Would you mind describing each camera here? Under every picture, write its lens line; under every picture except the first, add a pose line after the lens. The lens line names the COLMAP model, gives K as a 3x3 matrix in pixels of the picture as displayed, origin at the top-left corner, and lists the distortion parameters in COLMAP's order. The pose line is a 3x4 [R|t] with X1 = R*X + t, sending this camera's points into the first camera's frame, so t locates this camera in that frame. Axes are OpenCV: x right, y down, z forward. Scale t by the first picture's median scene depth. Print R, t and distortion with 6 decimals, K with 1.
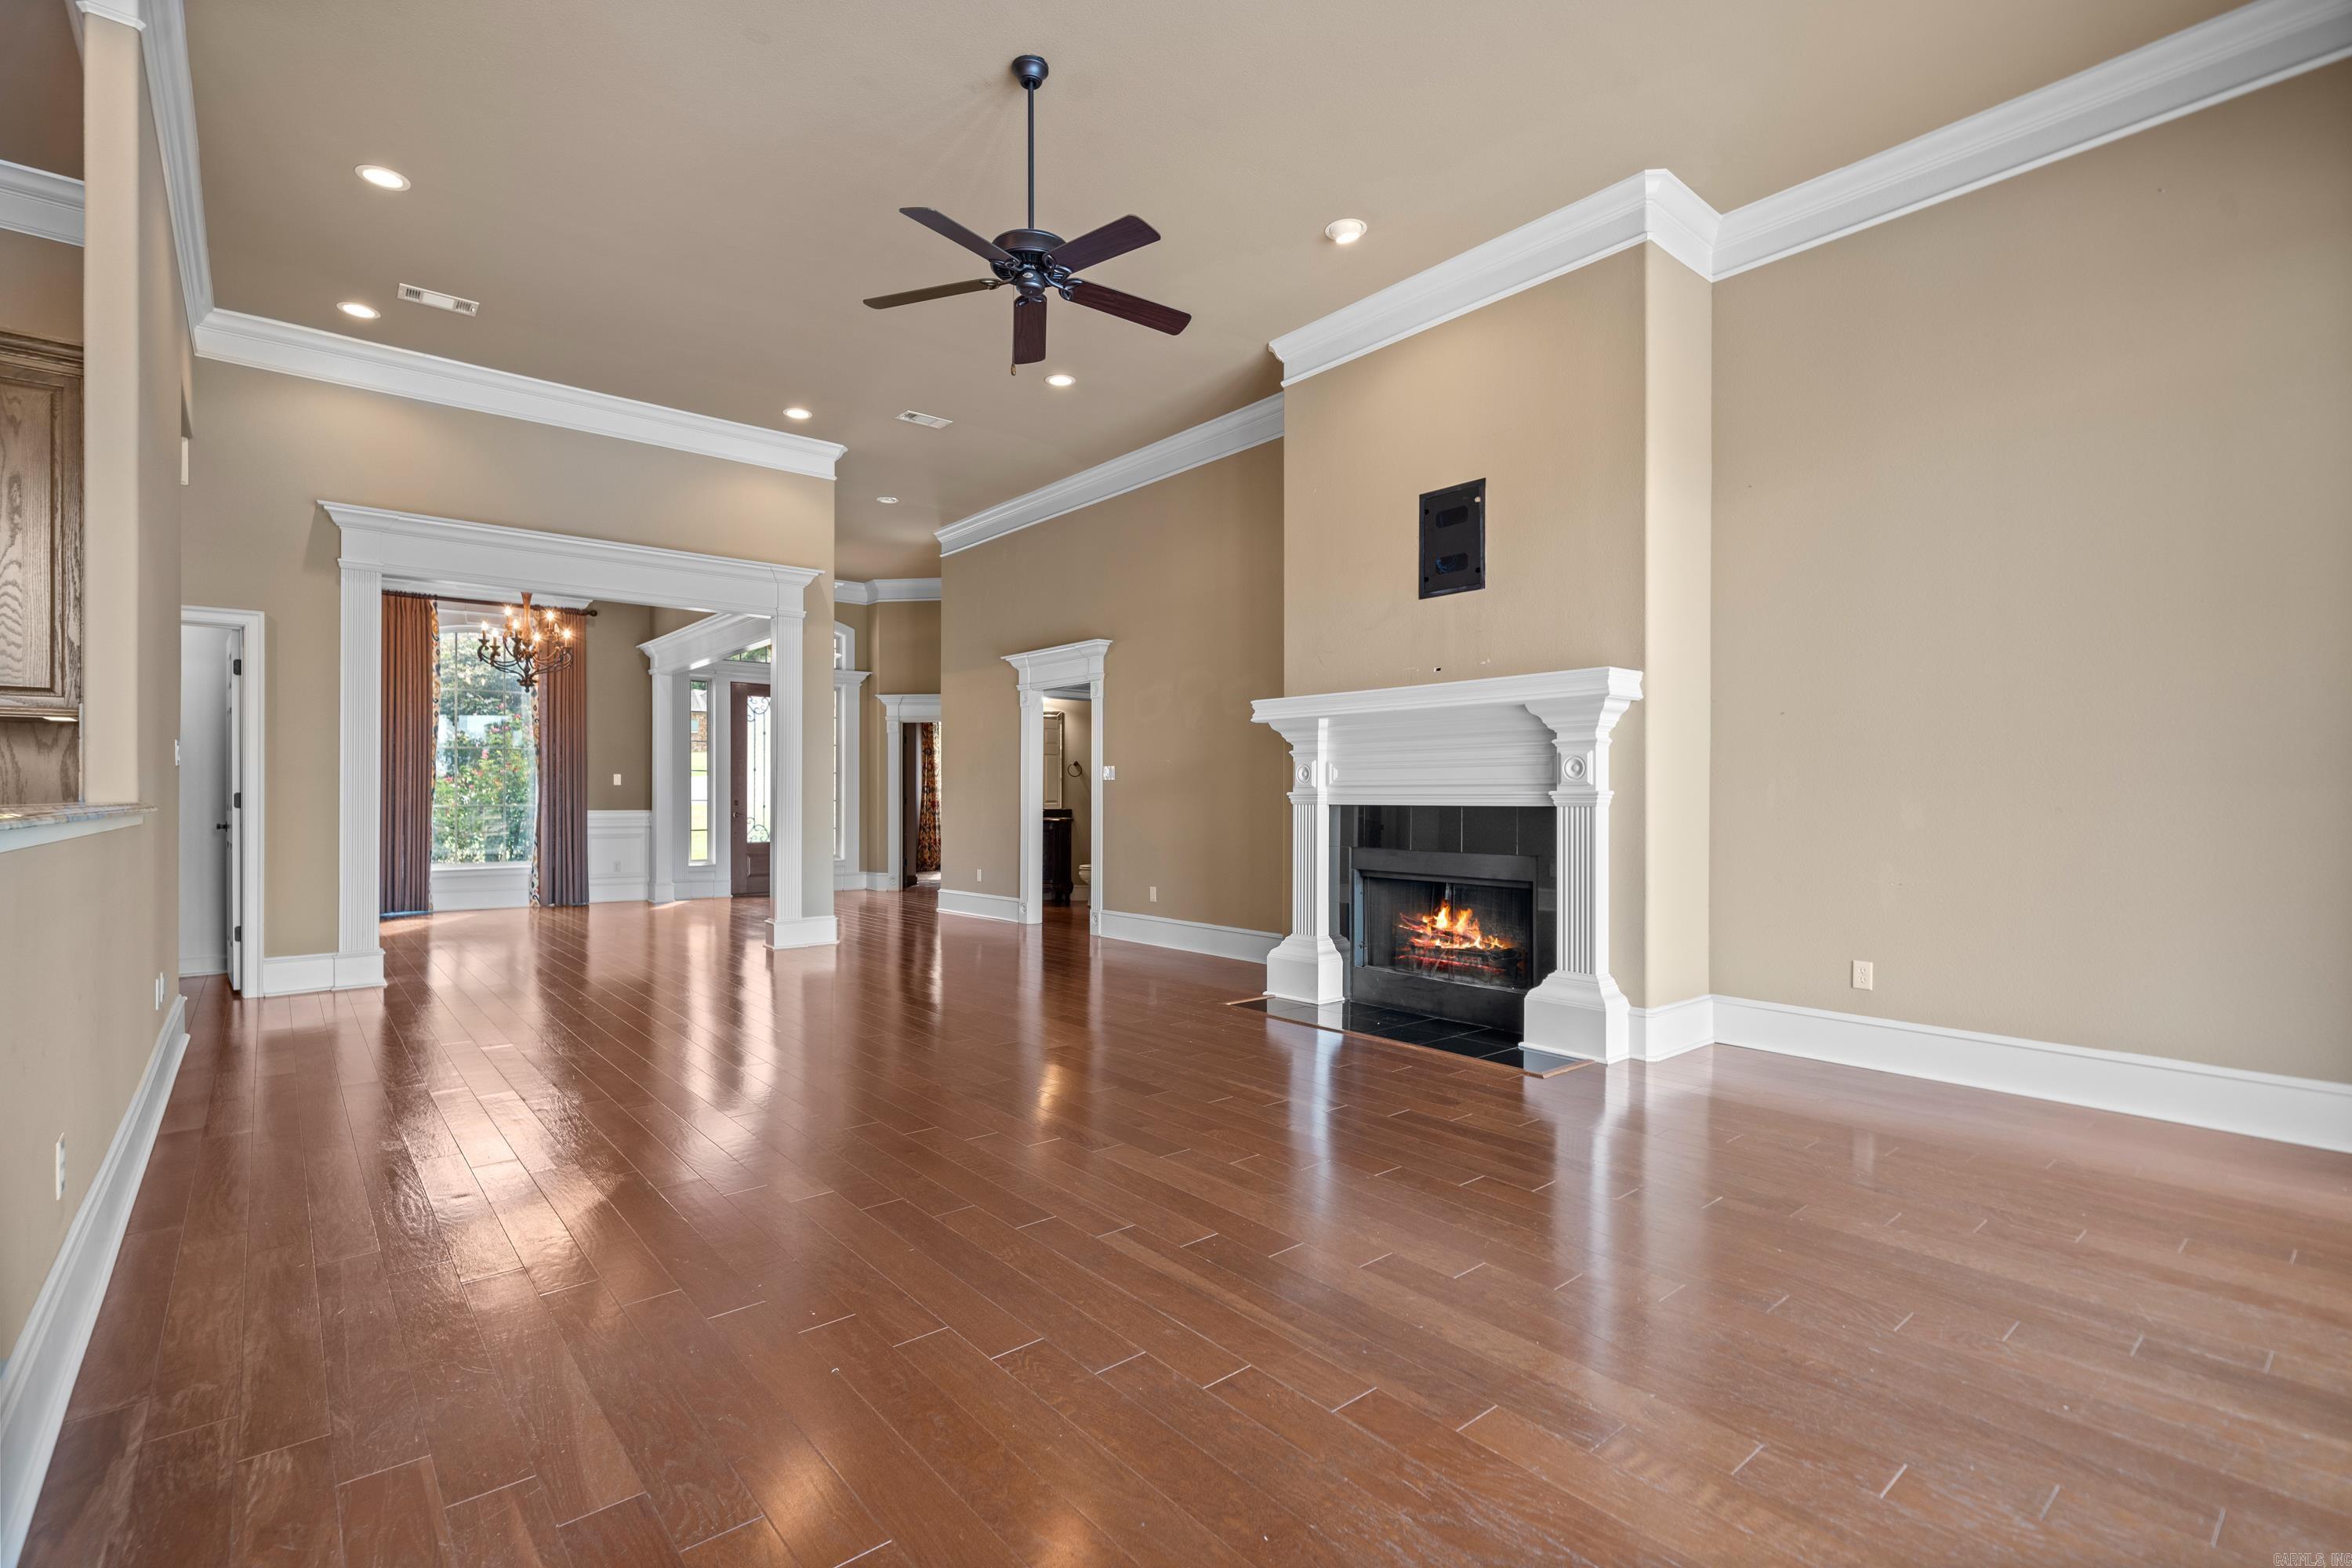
lens RADIAL K [[1097.4, 0, 1152.3], [0, 1097.4, 789.7], [0, 0, 1]] dist [0.004887, 0.001177]
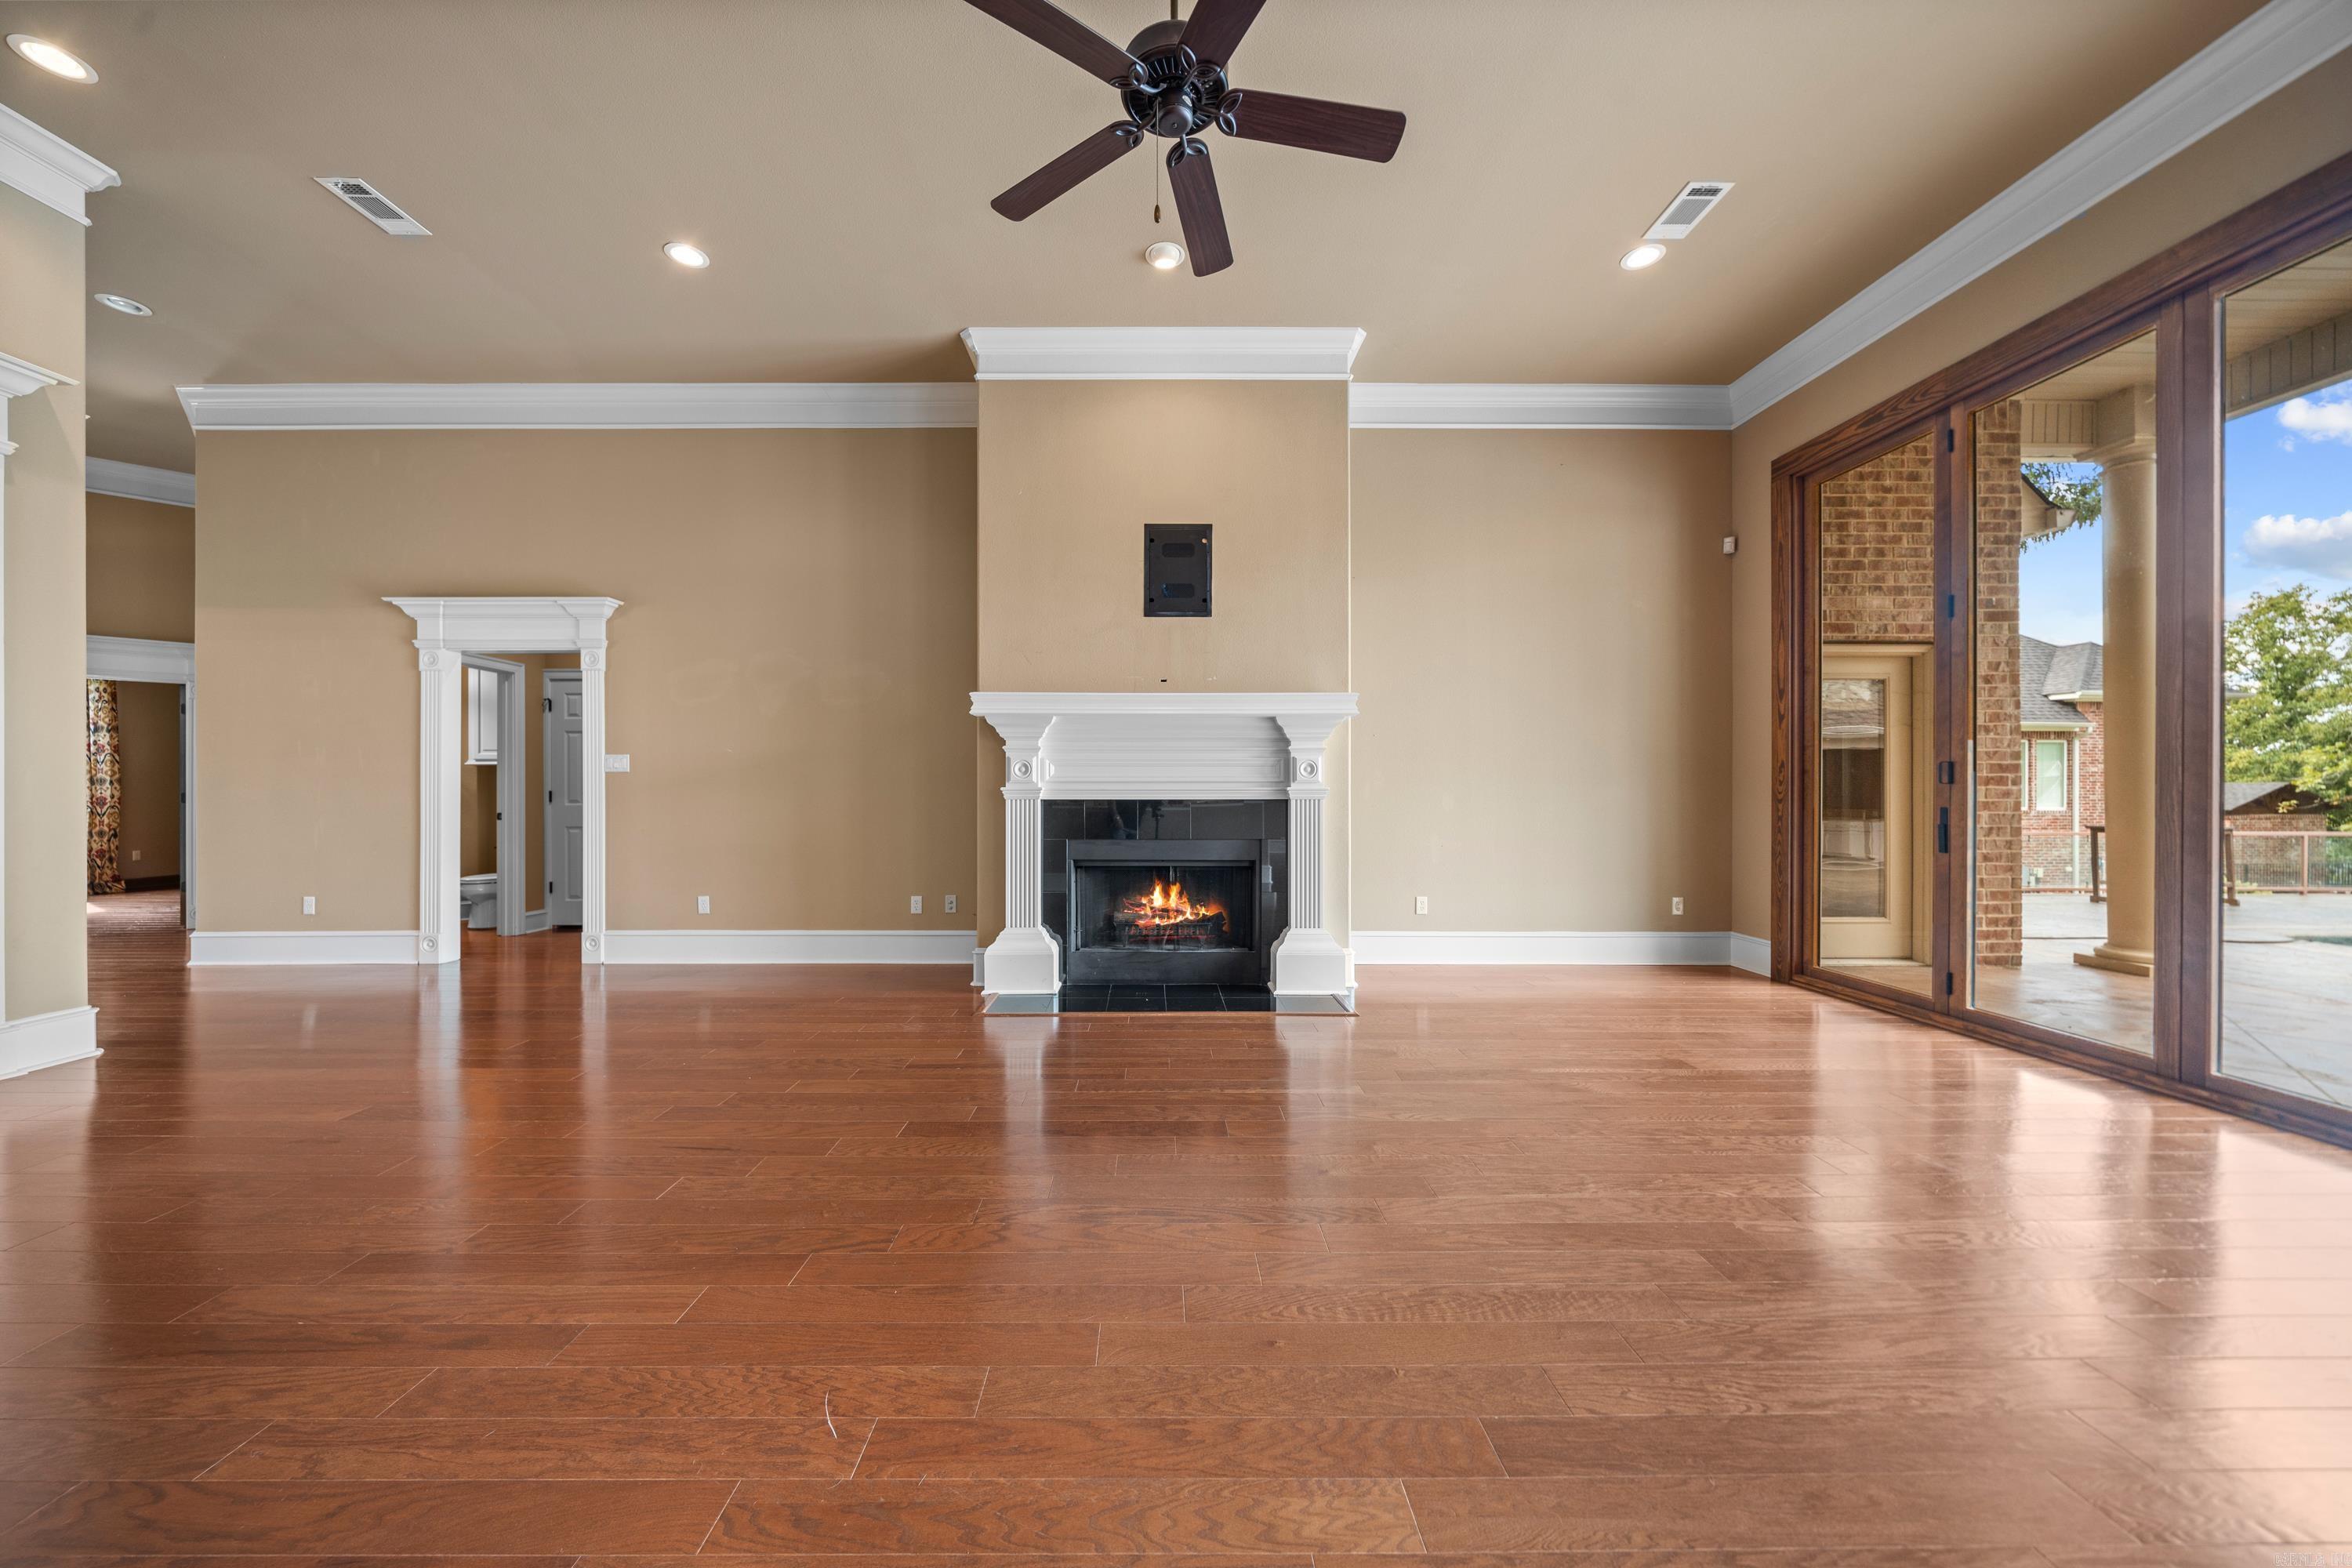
lens RADIAL K [[808.2, 0, 1169.7], [0, 808.2, 792.7], [0, 0, 1]] dist [-0.003888, 0.000558]
pose [[0.626428, -0.002100, 0.779476, -0.358607], [-0.004304, 0.999972, 0.006153, 0.001959], [-0.779467, -0.007209, 0.626402, 0.427111]]
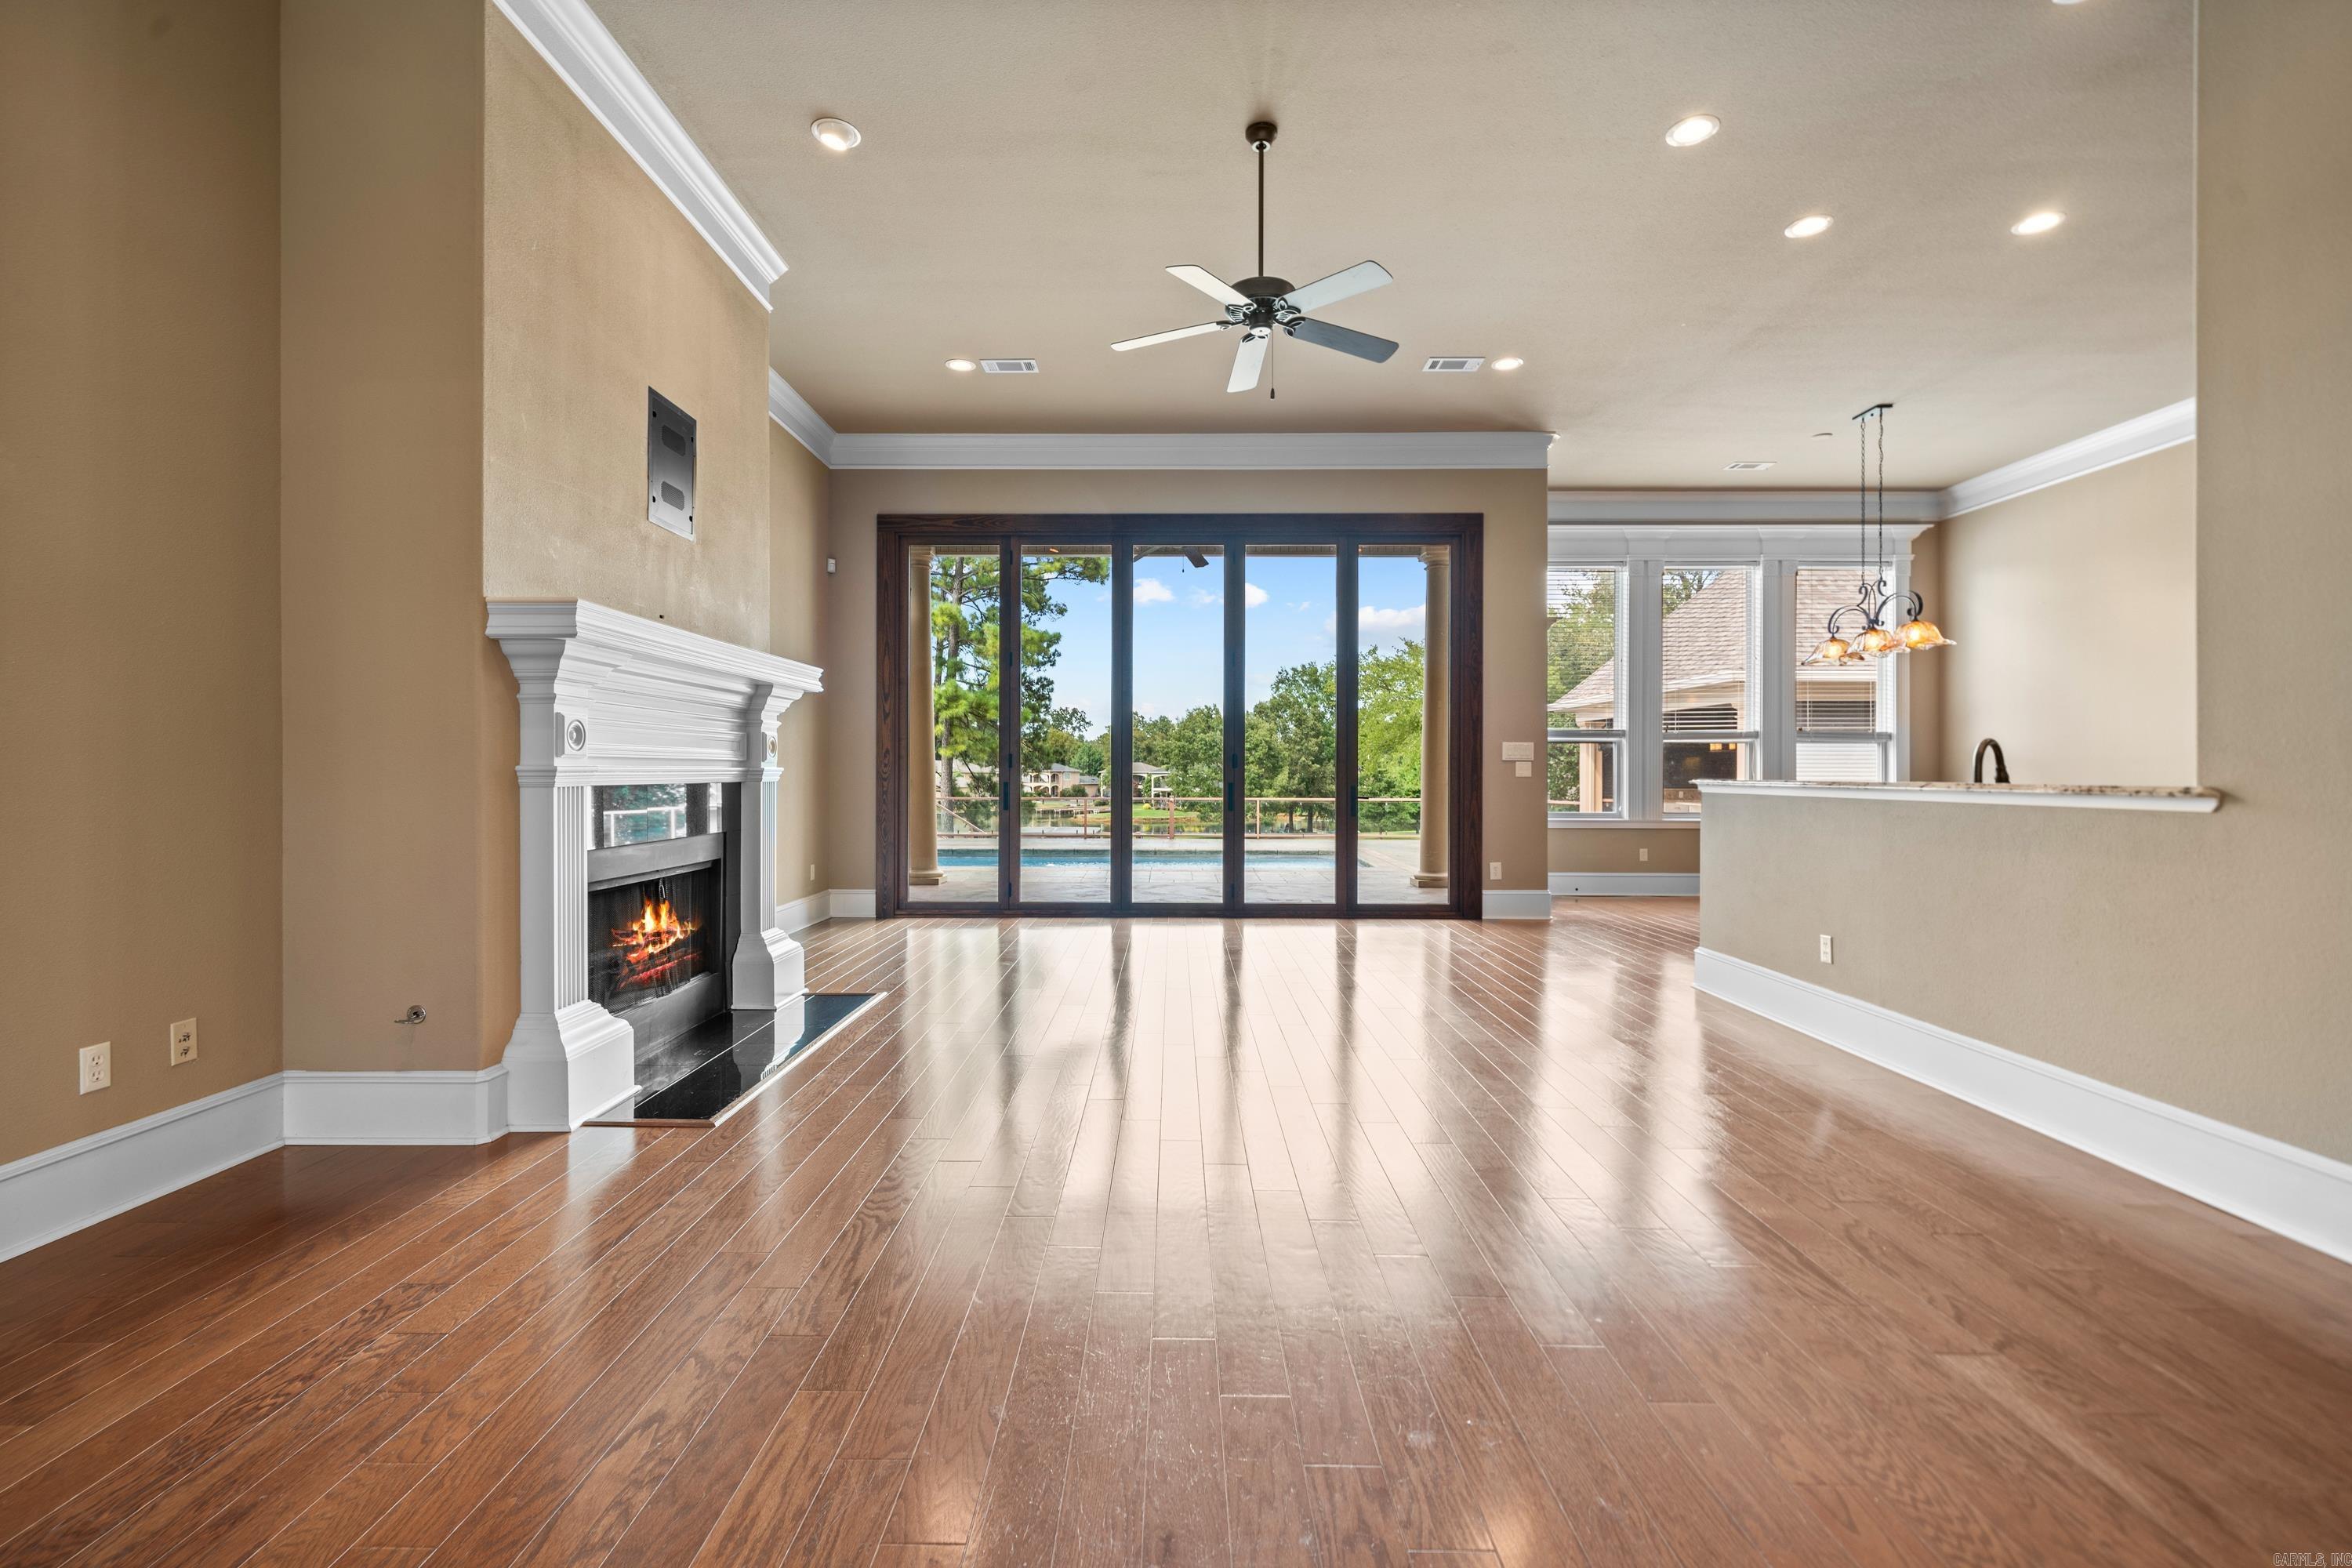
lens RADIAL K [[996.3, 0, 1153.3], [0, 996.3, 772.2], [0, 0, 1]] dist [0.000810, -0.001127]
pose [[-0.760412, -0.004694, 0.649424, -0.454543], [-0.009090, 0.999953, -0.003416, 0.004988], [-0.649378, -0.008501, -0.760419, 1.215457]]
